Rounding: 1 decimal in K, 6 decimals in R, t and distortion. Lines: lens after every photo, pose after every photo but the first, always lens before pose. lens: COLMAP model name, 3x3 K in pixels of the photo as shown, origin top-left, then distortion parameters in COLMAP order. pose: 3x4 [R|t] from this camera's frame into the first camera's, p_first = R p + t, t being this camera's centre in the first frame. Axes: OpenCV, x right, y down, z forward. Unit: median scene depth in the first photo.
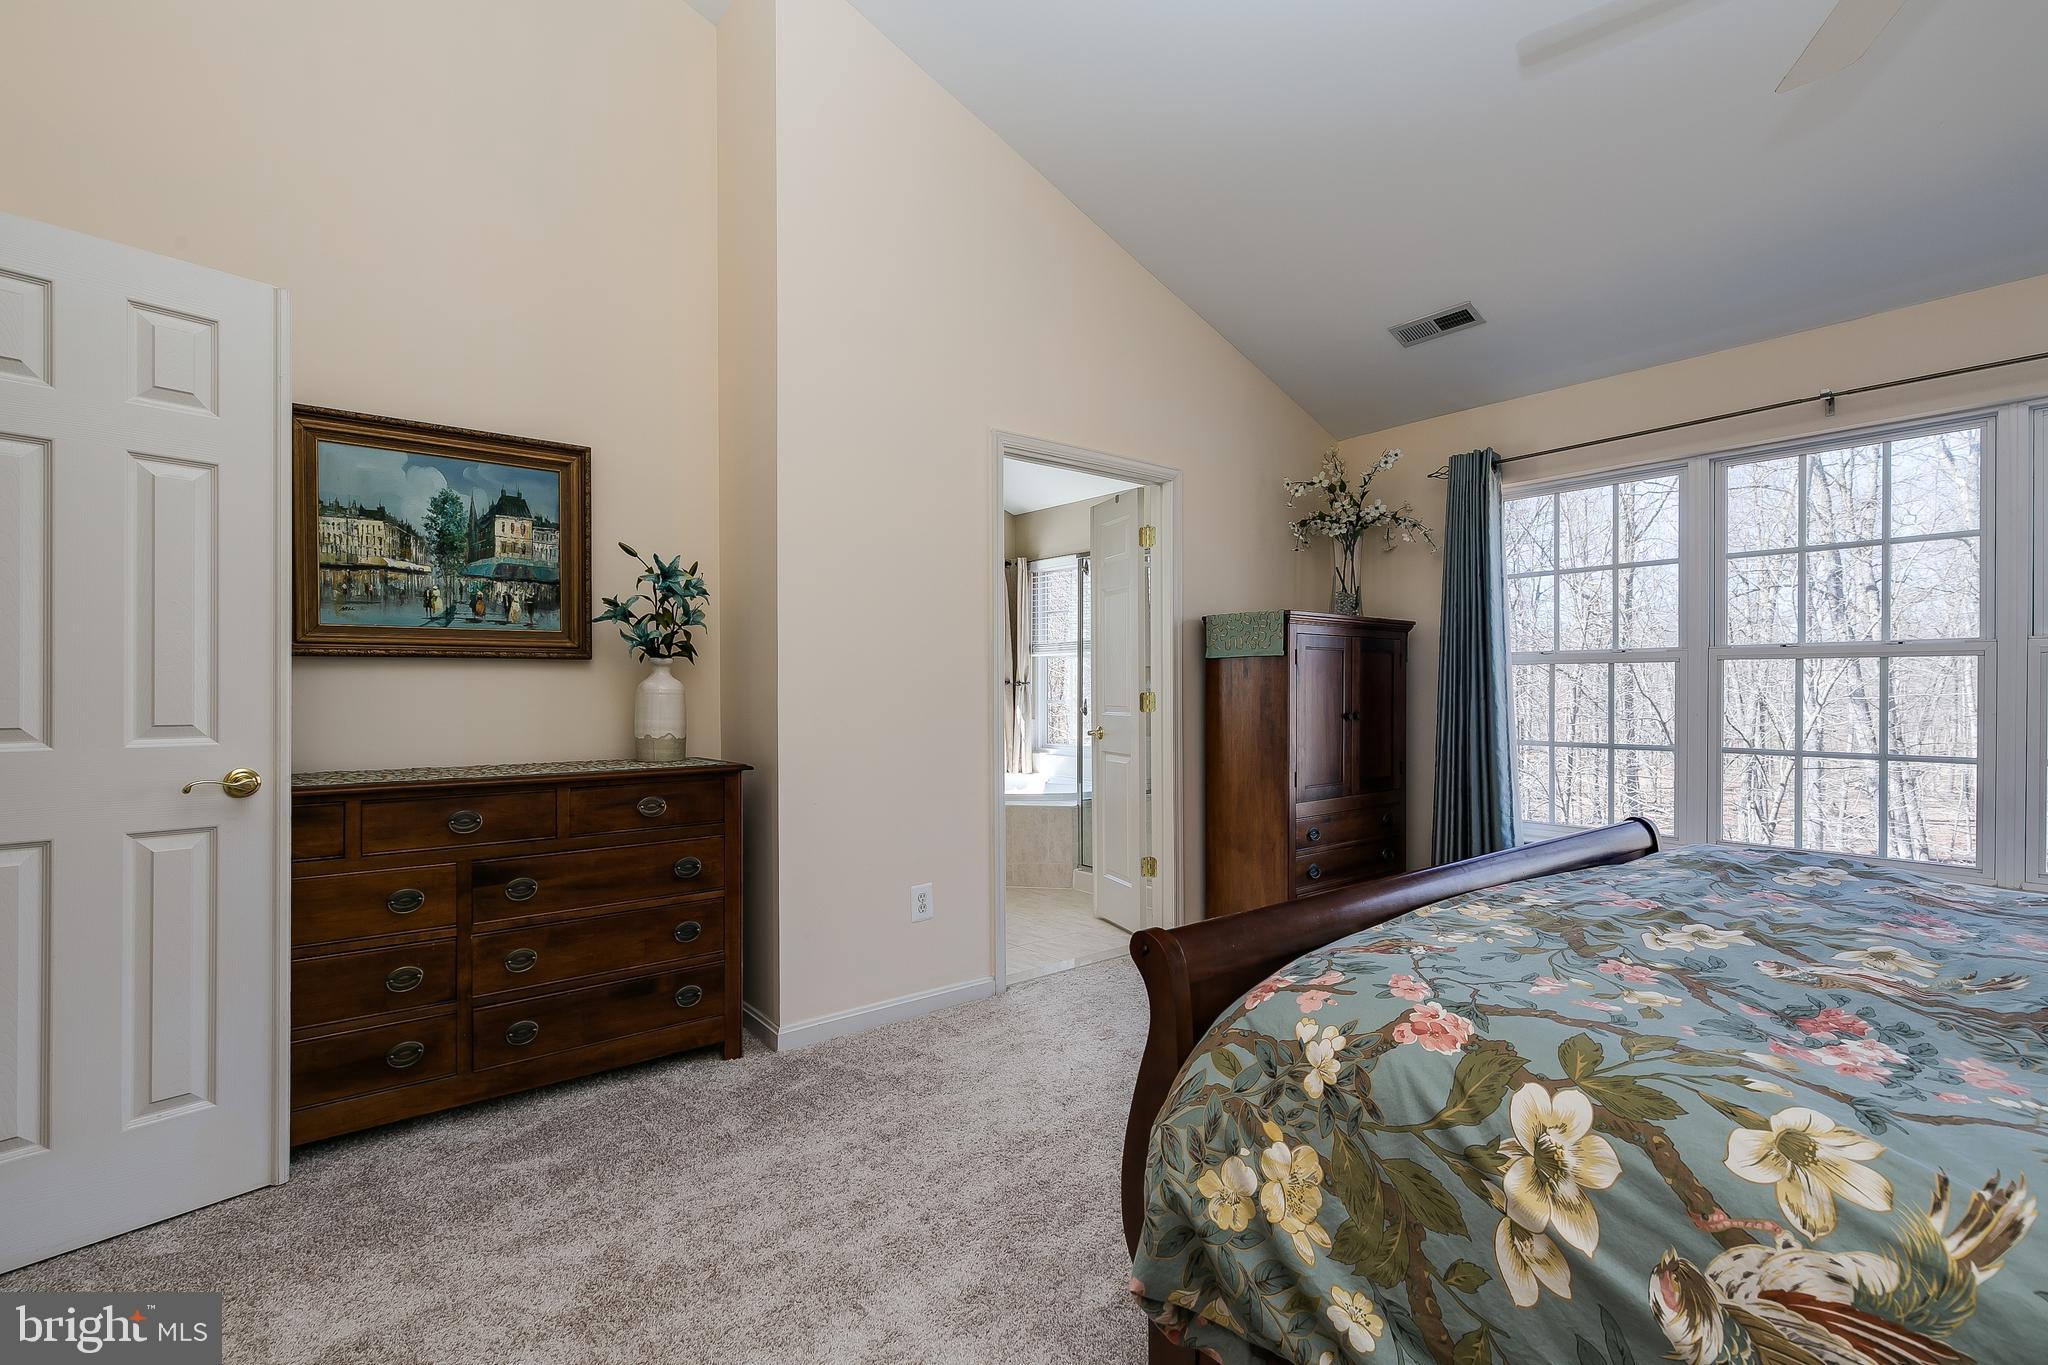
lens RADIAL K [[915.7, 0, 1029.1], [0, 915.7, 693.3], [0, 0, 1]] dist [0.005217, -0.001504]
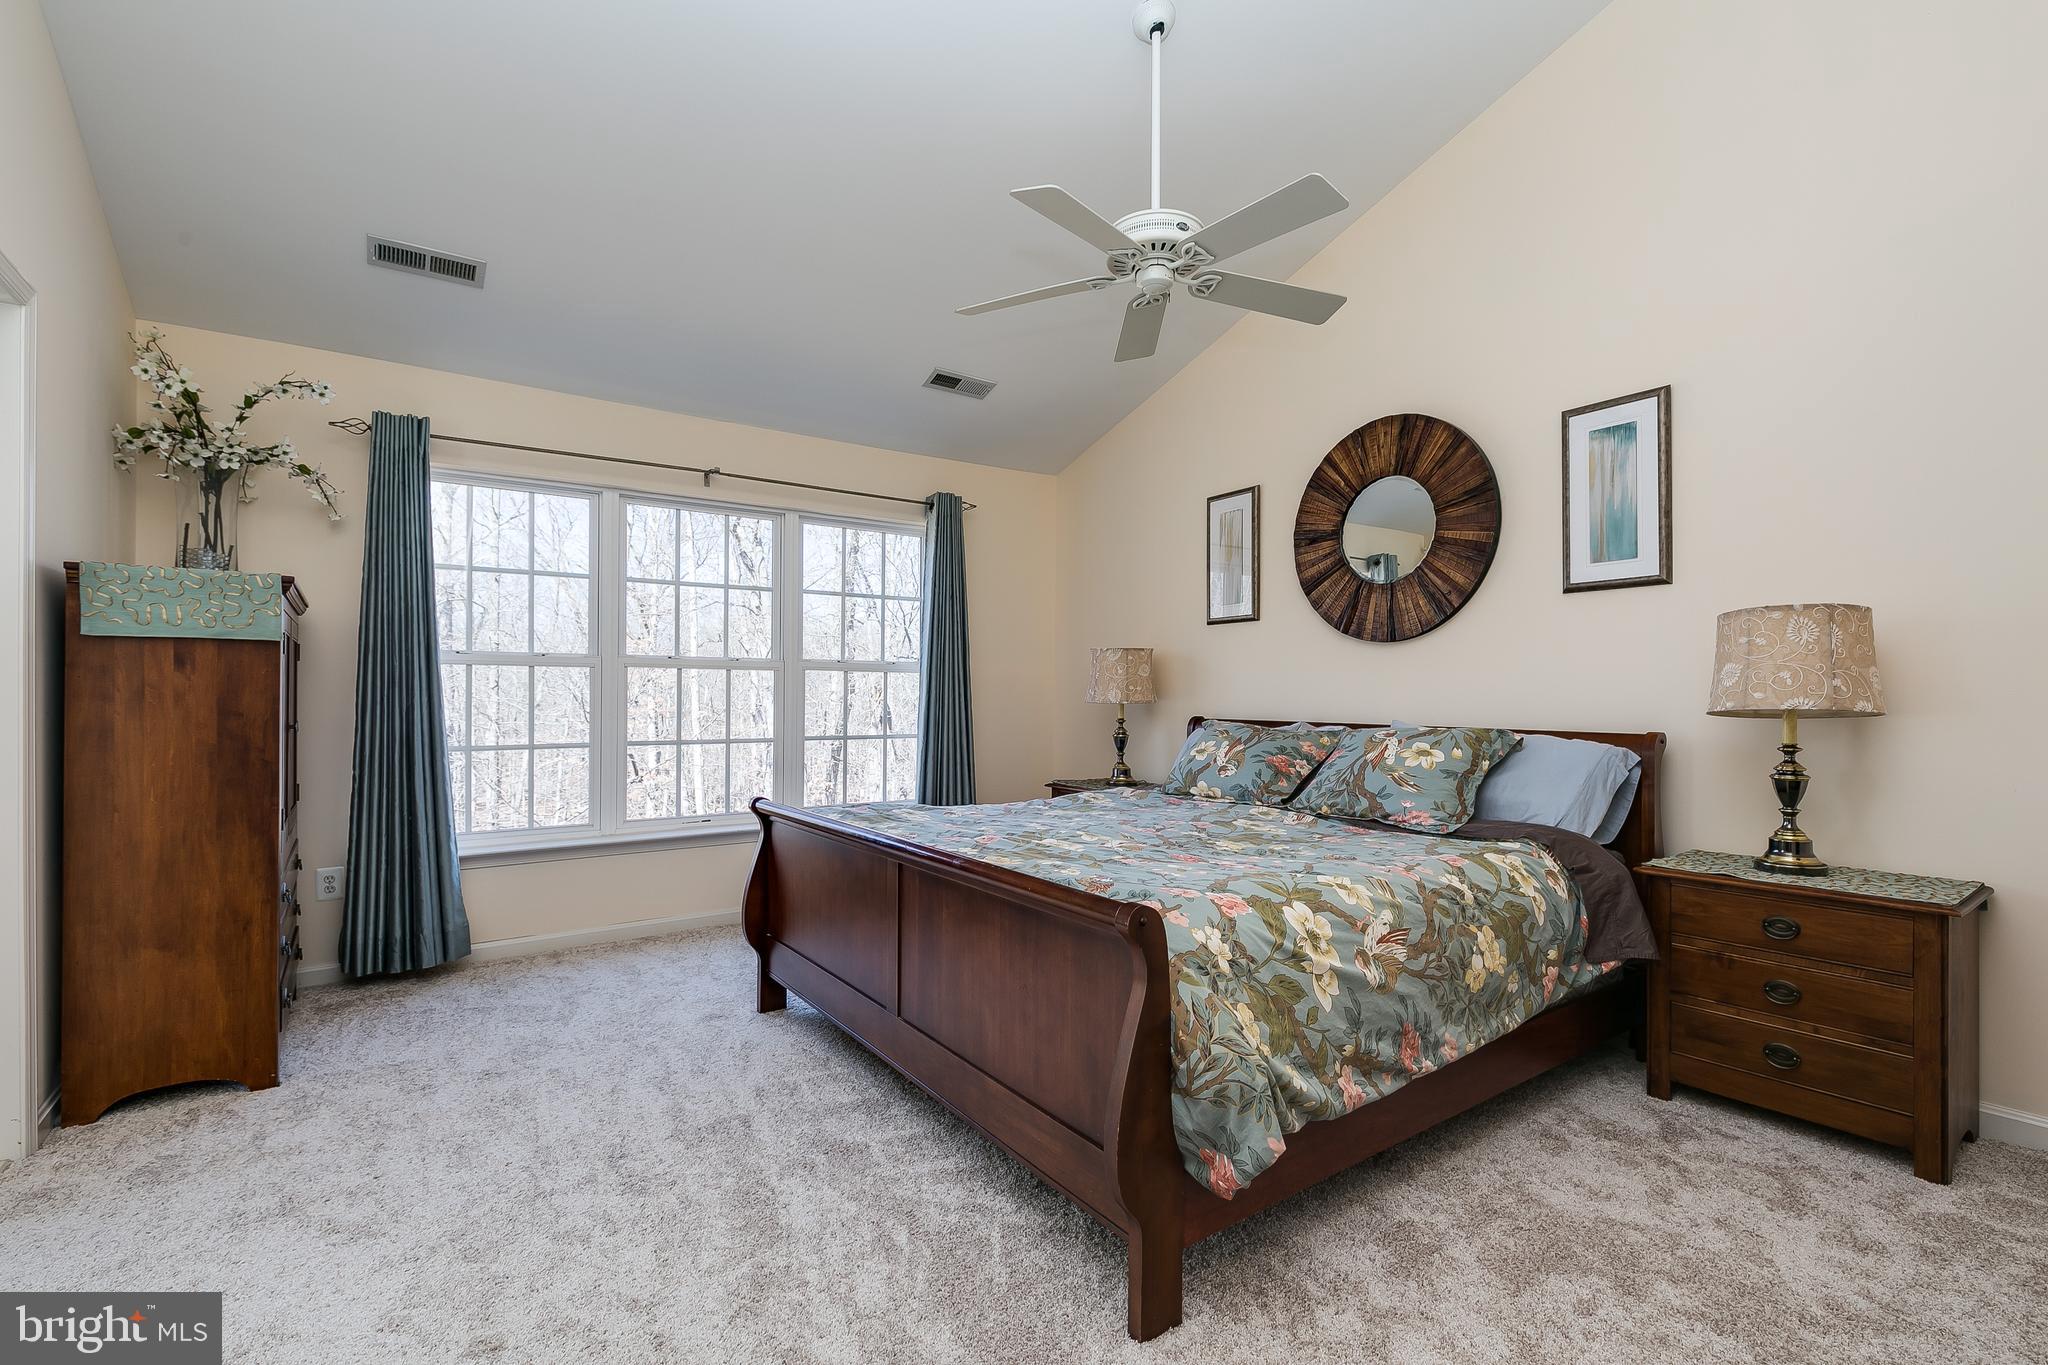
lens RADIAL K [[915.7, 0, 1041.1], [0, 915.7, 695.8], [0, 0, 1]] dist [0.005217, -0.001504]
pose [[0.065972, -0.001229, 0.997821, -1.044957], [0.000373, 0.999999, 0.001207, -0.002157], [-0.997821, 0.000293, 0.065972, 1.075969]]
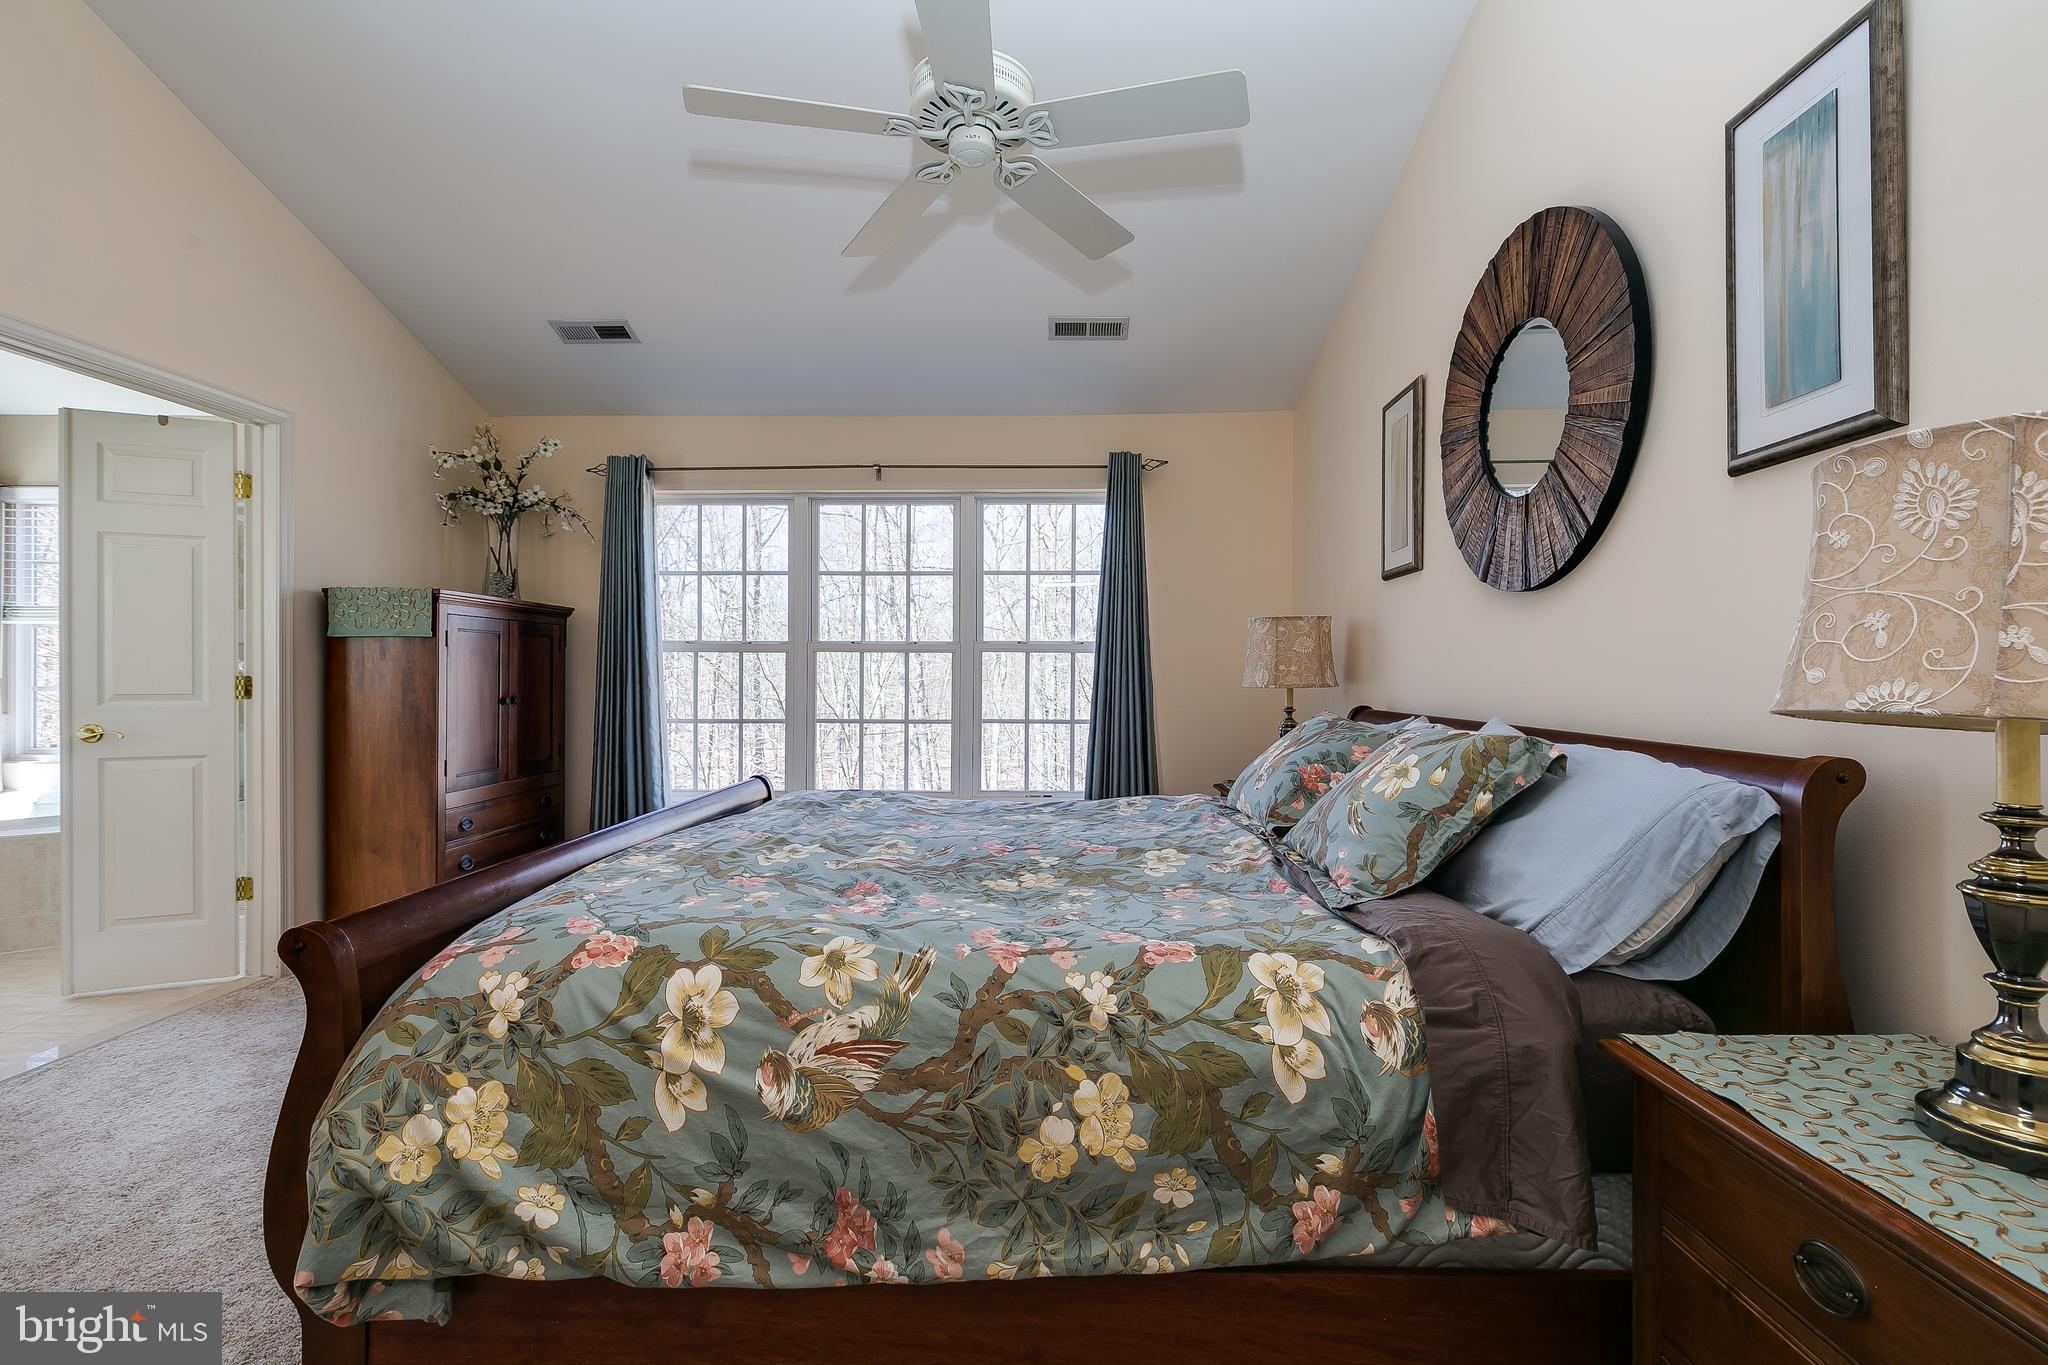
lens RADIAL K [[915.7, 0, 1024.6], [0, 915.7, 672.2], [0, 0, 1]] dist [0.005217, -0.001504]
pose [[0.650210, 0.004844, 0.759739, -0.112060], [-0.000095, 0.999980, -0.006294, 0.001922], [-0.759755, 0.004020, 0.650197, -0.195132]]
